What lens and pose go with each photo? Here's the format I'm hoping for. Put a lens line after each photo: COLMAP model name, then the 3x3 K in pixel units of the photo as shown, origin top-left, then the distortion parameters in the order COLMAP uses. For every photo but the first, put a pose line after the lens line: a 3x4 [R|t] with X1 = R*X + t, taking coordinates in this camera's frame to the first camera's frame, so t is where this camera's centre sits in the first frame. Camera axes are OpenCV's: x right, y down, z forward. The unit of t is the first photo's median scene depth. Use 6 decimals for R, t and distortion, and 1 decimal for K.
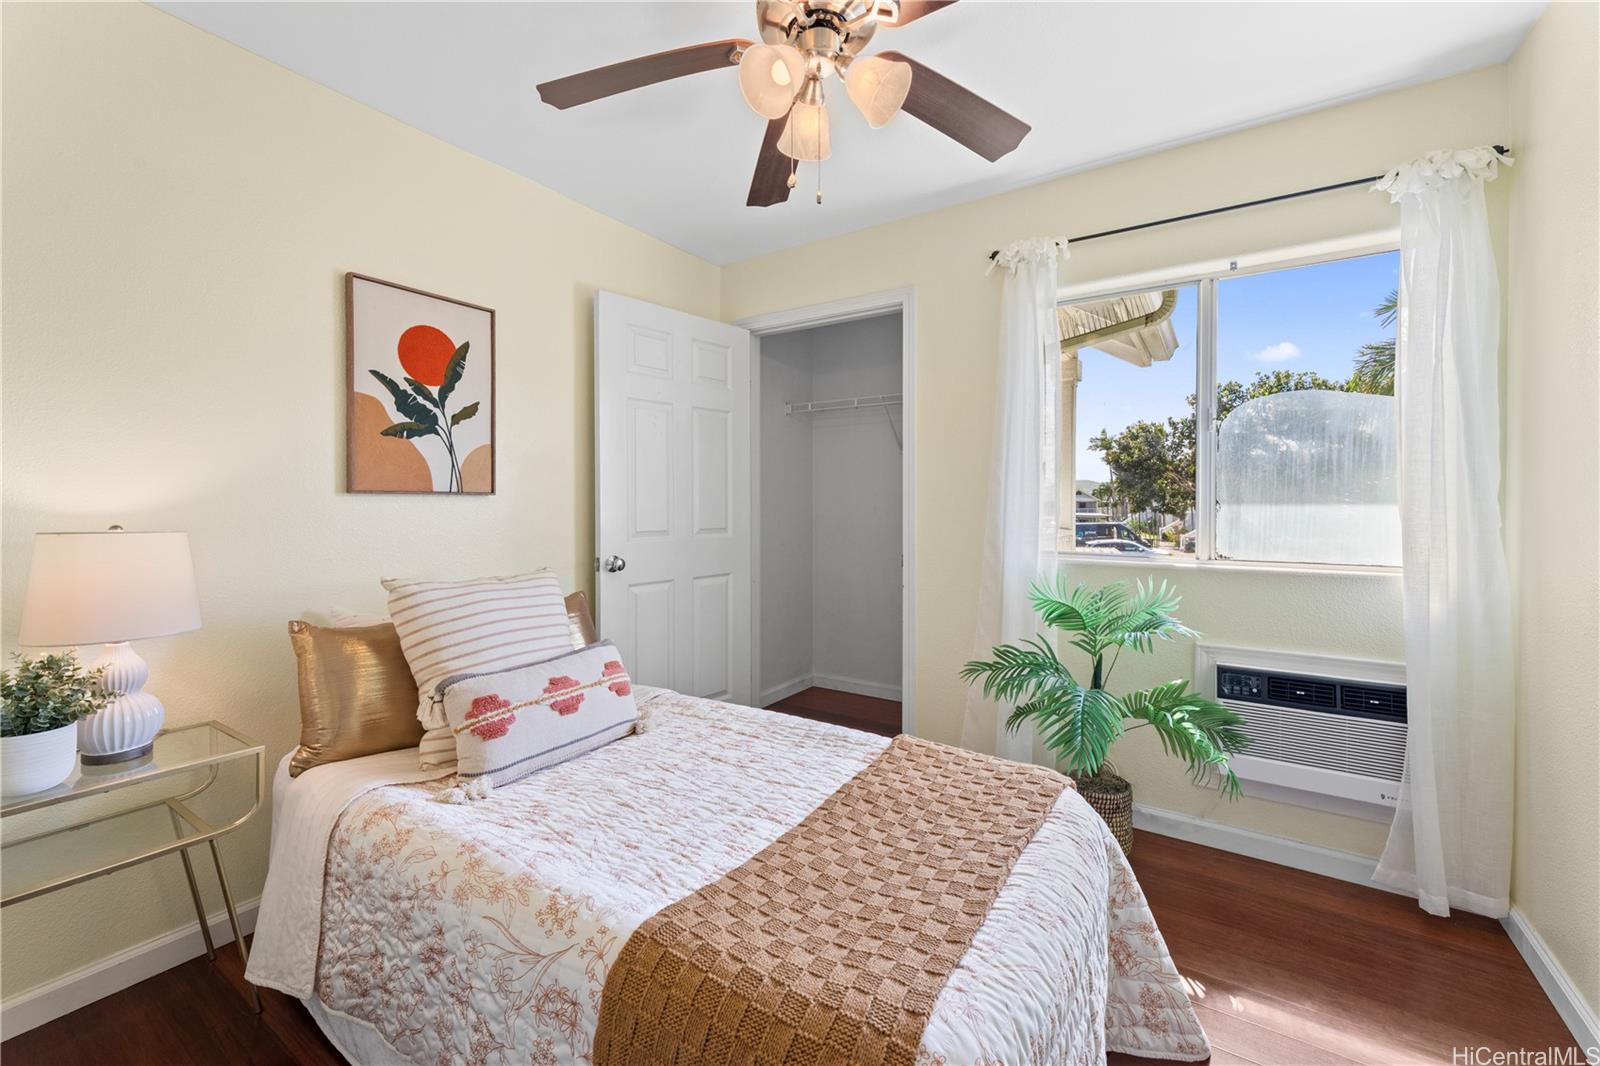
lens RADIAL K [[666.3, 0, 794.0], [0, 666.3, 515.5], [0, 0, 1]] dist [0.000455, 0.000159]
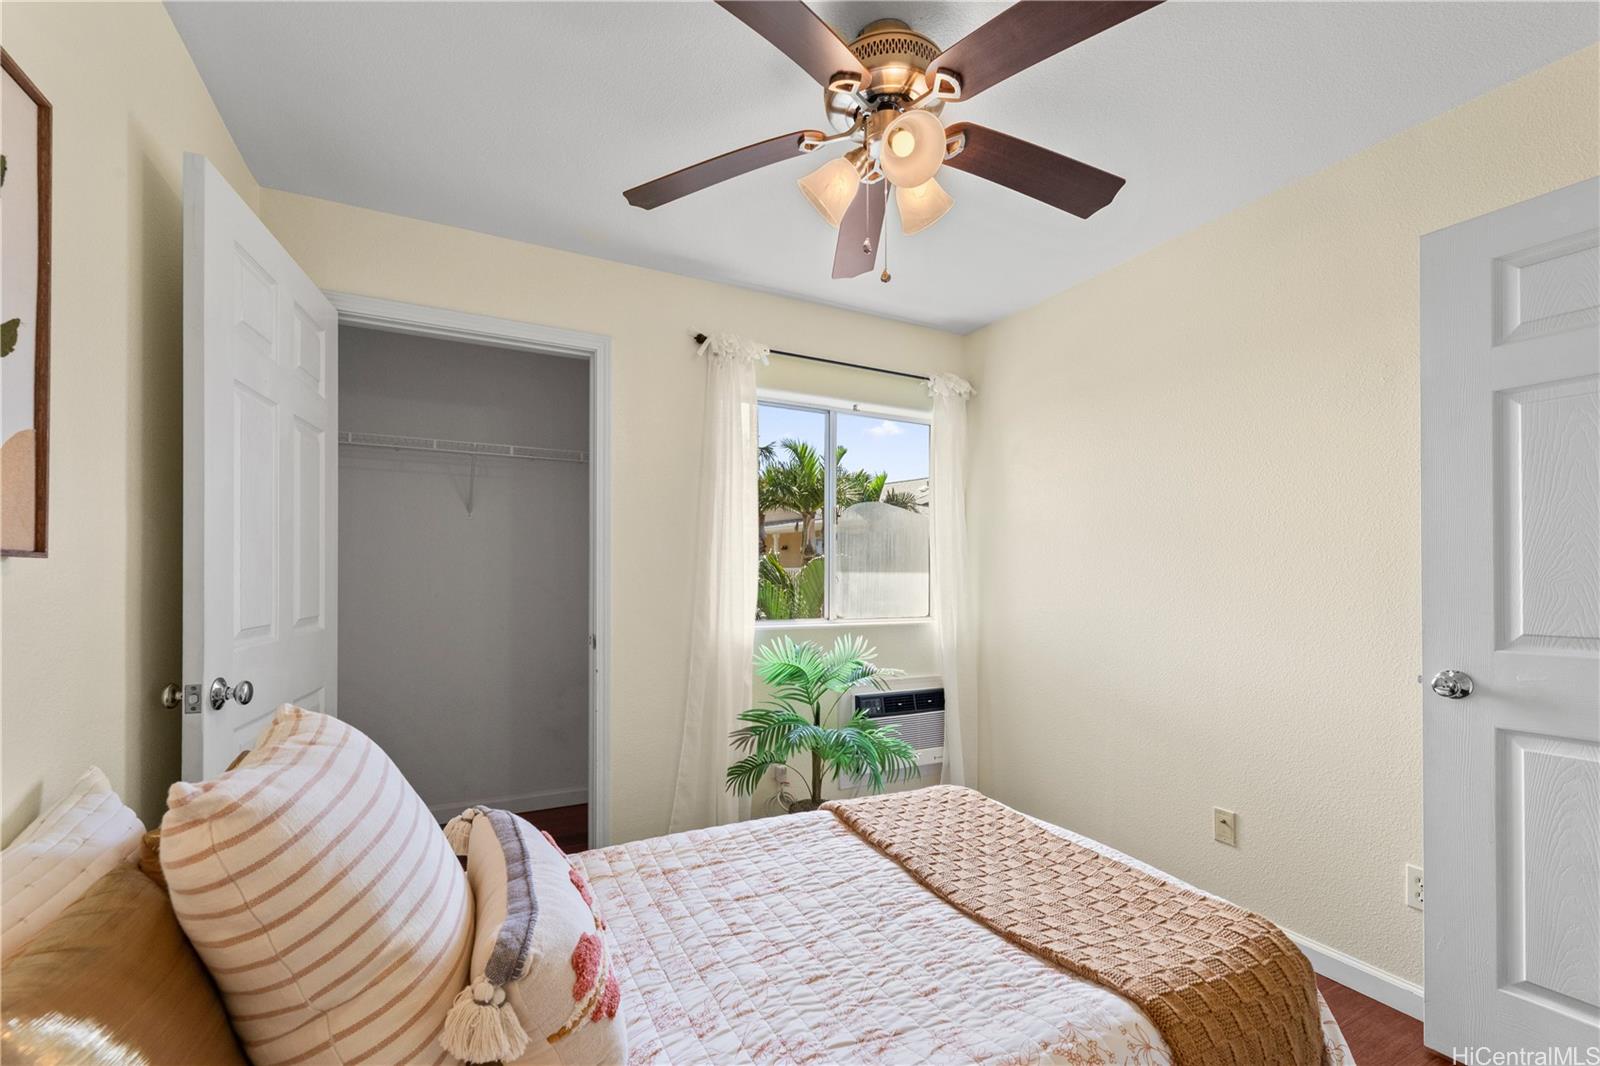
lens RADIAL K [[669.9, 0, 799.5], [0, 669.9, 574.6], [0, 0, 1]] dist [-0.000777, -0.000087]
pose [[0.483347, 0.003637, 0.875422, -0.634884], [0.010584, 0.999894, -0.009998, -0.012531], [-0.875365, 0.014098, 0.483257, 0.436861]]
